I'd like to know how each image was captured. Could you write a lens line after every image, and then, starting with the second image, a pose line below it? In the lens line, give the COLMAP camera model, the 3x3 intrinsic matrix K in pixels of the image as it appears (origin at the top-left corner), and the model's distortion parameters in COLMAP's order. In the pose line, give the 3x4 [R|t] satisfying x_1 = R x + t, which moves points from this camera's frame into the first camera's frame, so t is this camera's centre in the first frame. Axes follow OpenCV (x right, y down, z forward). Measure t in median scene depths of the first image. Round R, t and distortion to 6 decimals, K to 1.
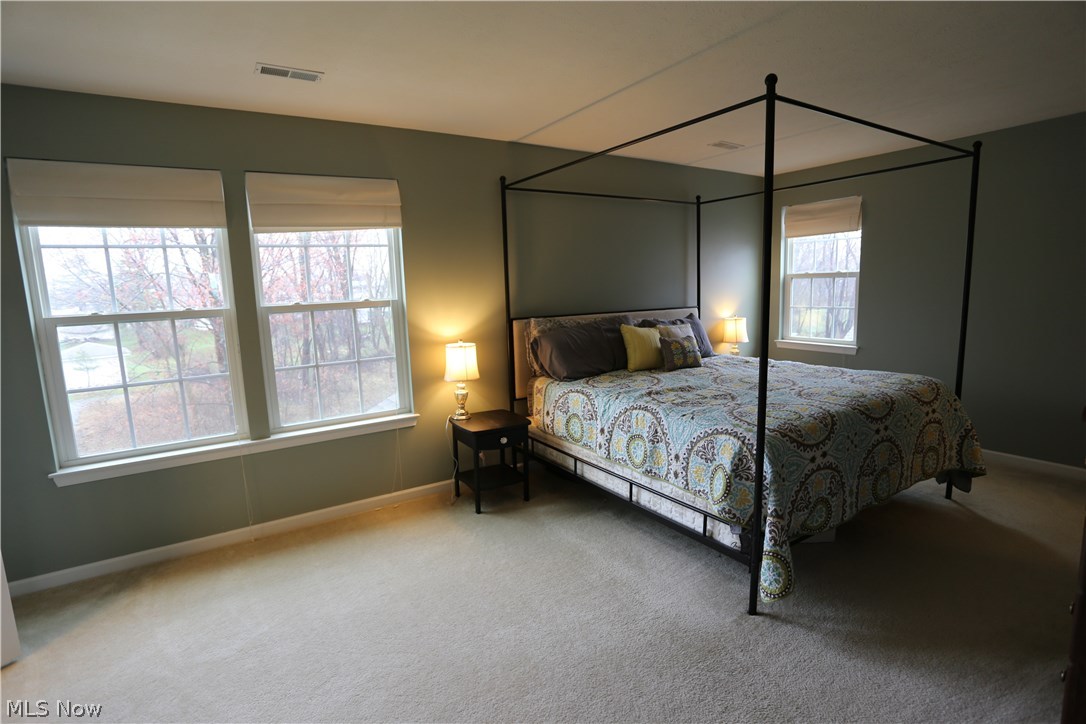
lens RADIAL K [[531.4, 0, 541.1], [0, 531.4, 363.4], [0, 0, 1]] dist [-0.075328, 0.033805]
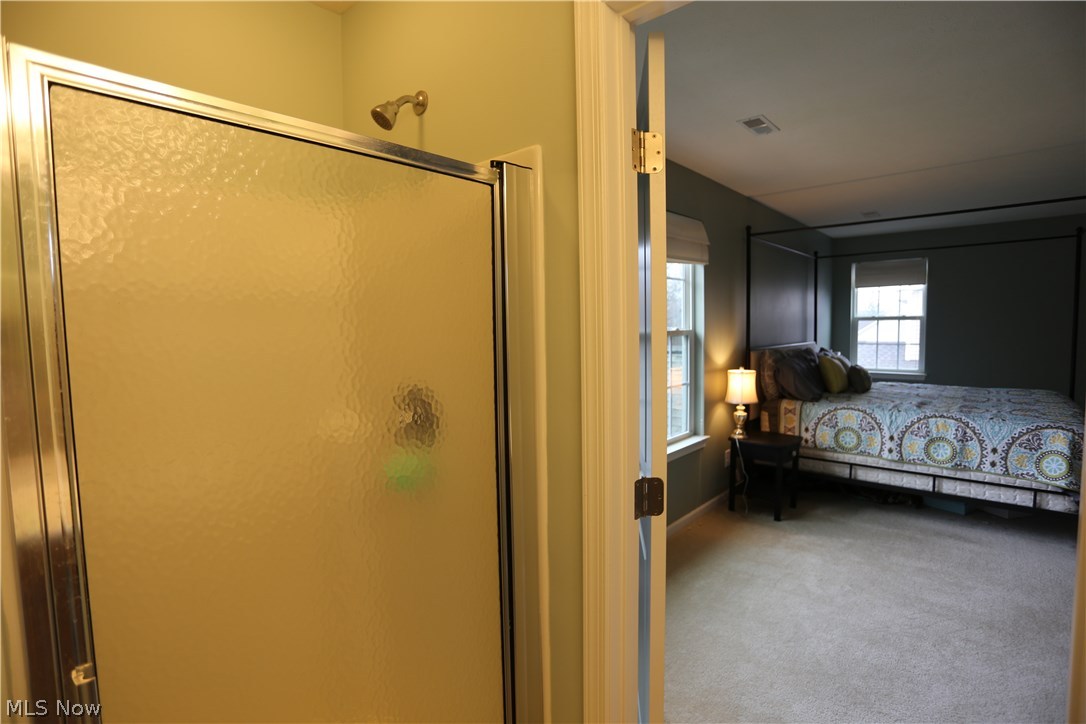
lens RADIAL K [[531.4, 0, 541.1], [0, 531.4, 363.4], [0, 0, 1]] dist [-0.075328, 0.033805]
pose [[0.962761, -0.001460, 0.270350, -0.927373], [0.023679, 0.996598, -0.078943, 0.028250], [-0.269315, 0.082405, 0.959520, 0.053143]]
